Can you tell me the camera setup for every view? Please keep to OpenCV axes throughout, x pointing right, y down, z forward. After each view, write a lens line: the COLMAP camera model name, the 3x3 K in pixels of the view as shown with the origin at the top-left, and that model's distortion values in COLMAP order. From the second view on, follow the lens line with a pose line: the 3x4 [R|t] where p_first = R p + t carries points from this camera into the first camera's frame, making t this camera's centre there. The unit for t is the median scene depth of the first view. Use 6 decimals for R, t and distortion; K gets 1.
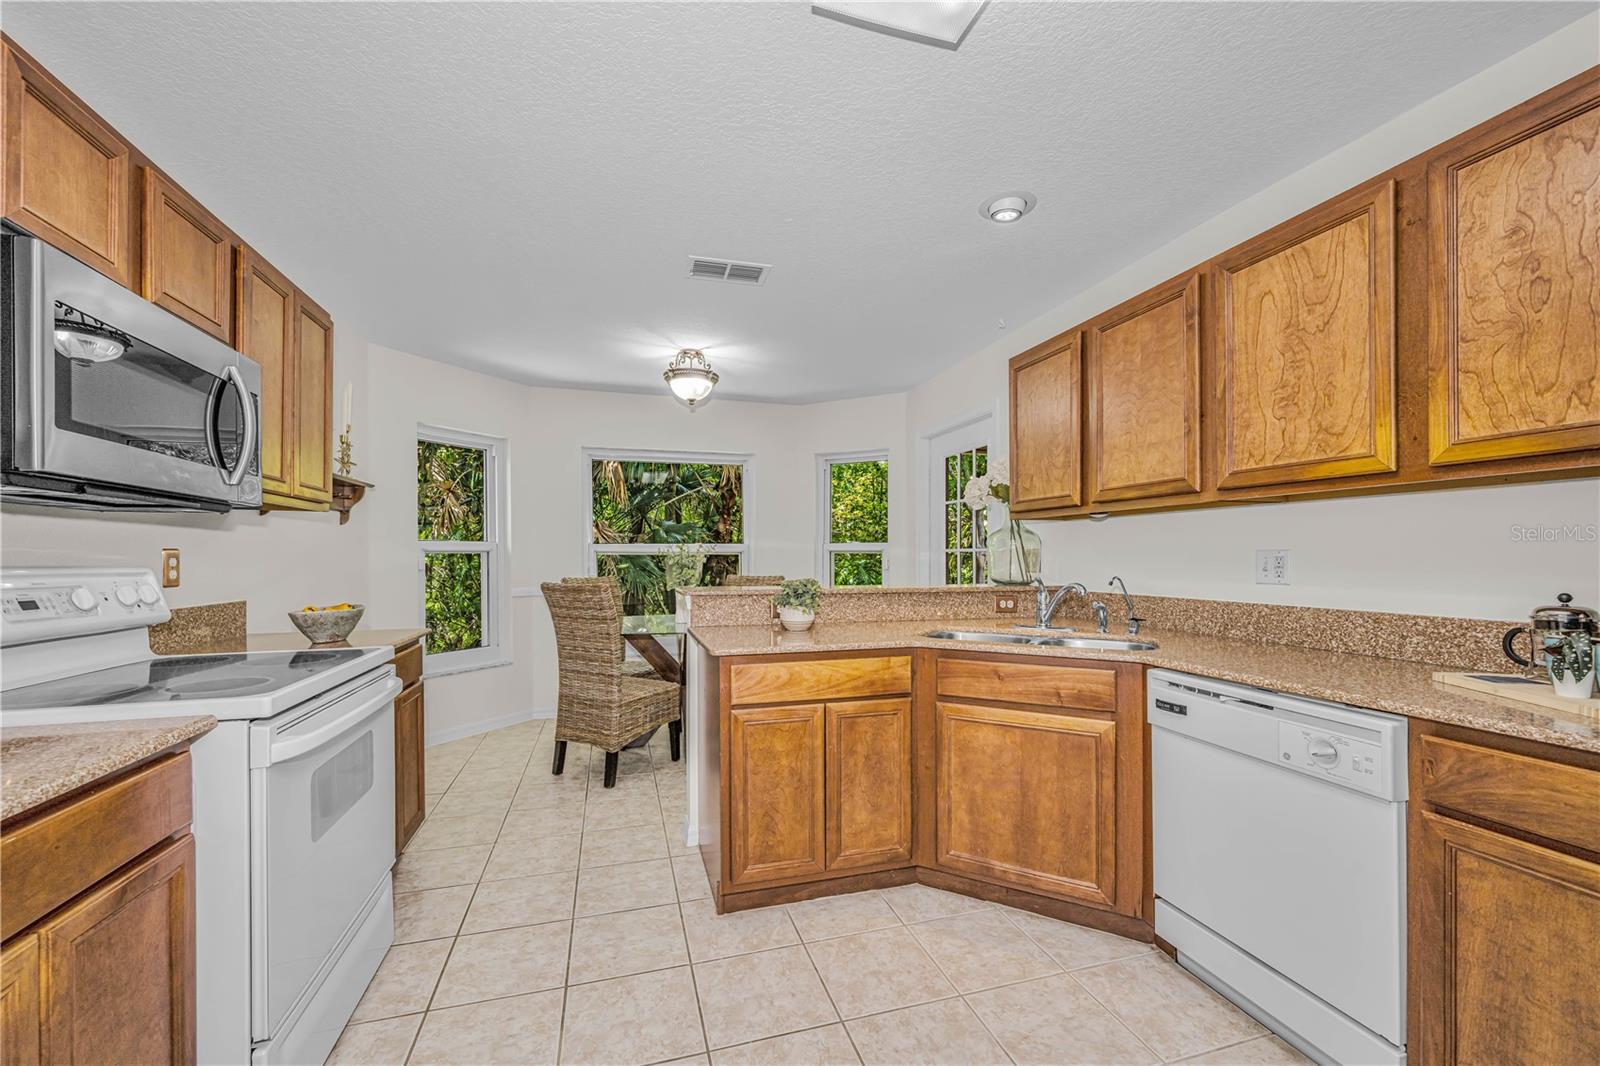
lens RADIAL K [[642.1, 0, 799.2], [0, 642.1, 553.7], [0, 0, 1]] dist [-0.000207, 0.000155]
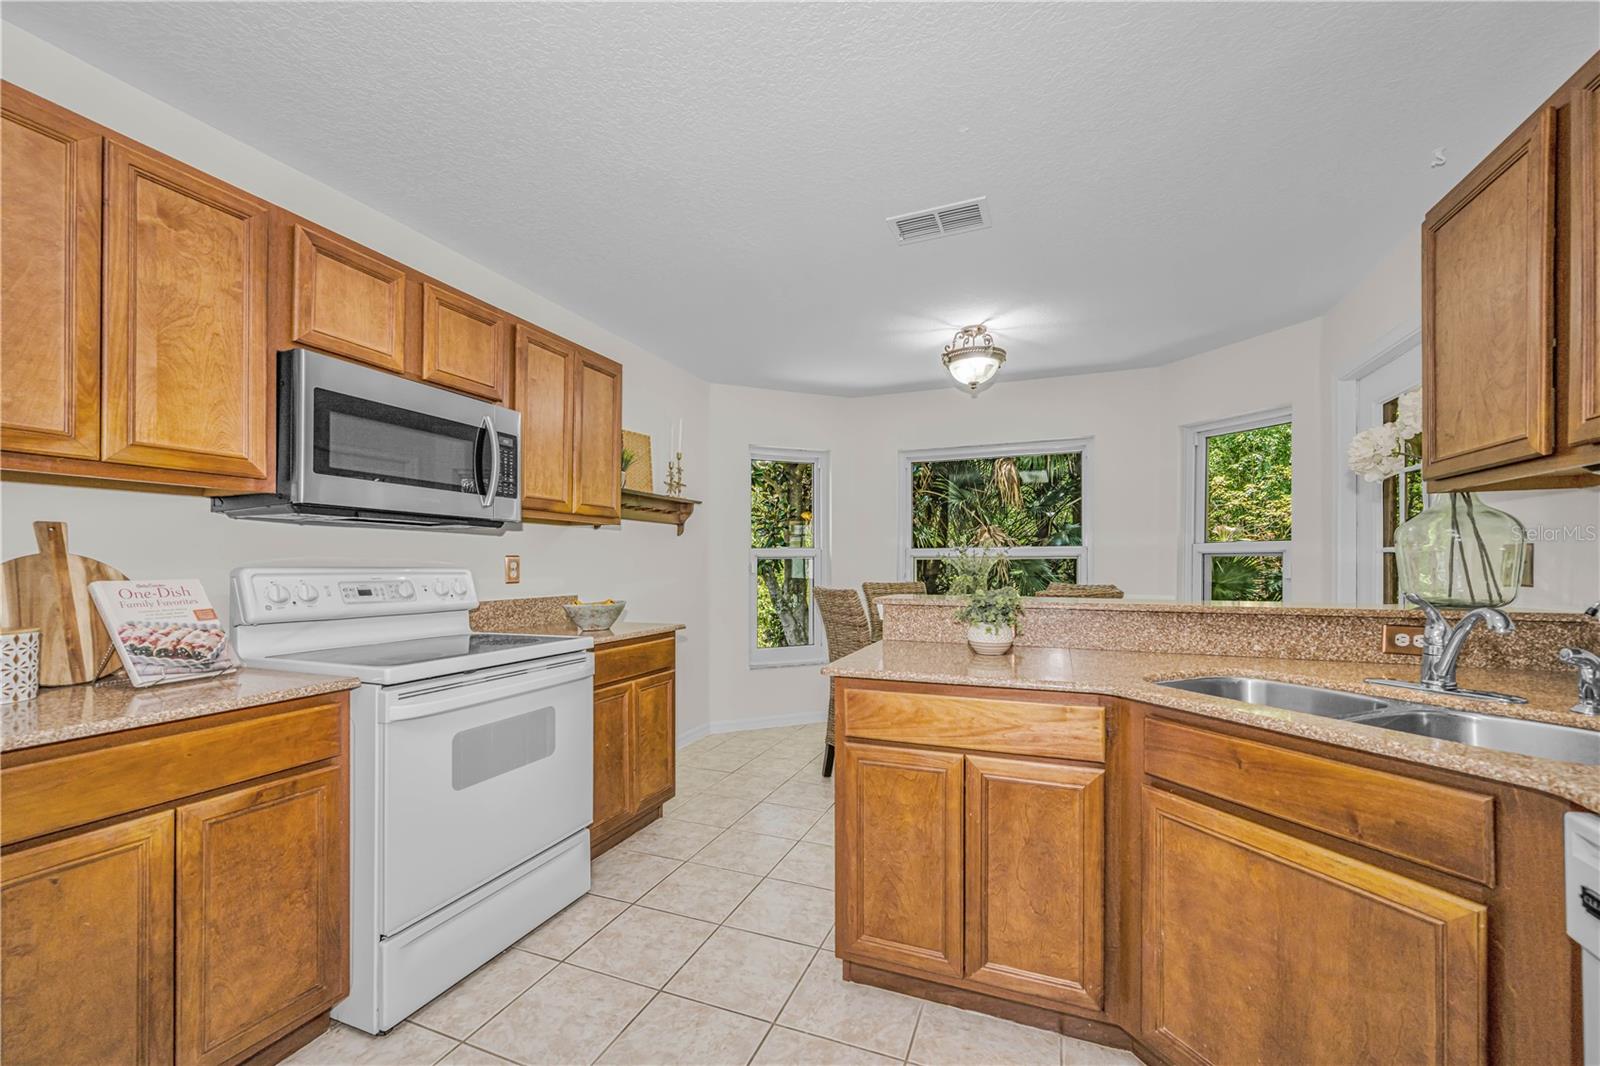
lens RADIAL K [[643.4, 0, 799.9], [0, 643.4, 562.2], [0, 0, 1]] dist [-0.000225, 0.000094]
pose [[0.782918, -0.002295, -0.622120, 0.365059], [0.003882, 0.999992, 0.001196, 0.007495], [0.622112, -0.003352, 0.782921, 0.300994]]
